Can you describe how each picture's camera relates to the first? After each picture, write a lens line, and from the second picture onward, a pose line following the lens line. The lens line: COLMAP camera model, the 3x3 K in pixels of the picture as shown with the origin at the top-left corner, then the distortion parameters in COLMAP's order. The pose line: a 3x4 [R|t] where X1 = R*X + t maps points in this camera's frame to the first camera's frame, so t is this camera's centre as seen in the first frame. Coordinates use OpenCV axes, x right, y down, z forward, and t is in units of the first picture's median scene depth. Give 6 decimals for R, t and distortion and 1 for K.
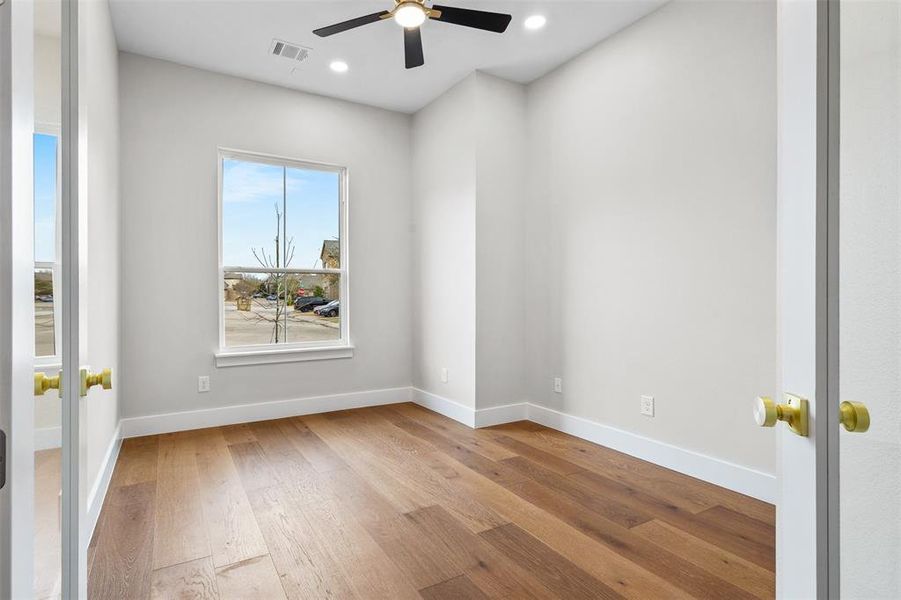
lens RADIAL K [[432.4, 0, 449.6], [0, 432.4, 303.0], [0, 0, 1]] dist [0.002342, 0.000442]
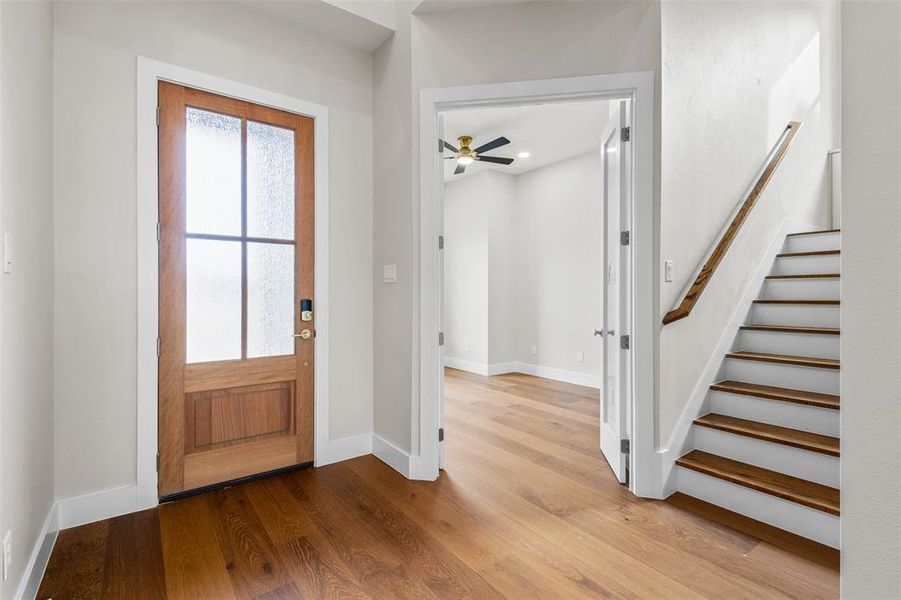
lens RADIAL K [[430.1, 0, 439.6], [0, 430.1, 300.8], [0, 0, 1]] dist [0.001037, 0.000034]
pose [[0.997333, 0.002691, 0.072932, -0.297374], [-0.002929, 0.999991, 0.003154, -0.021461], [-0.072923, -0.003359, 0.997332, -0.820598]]
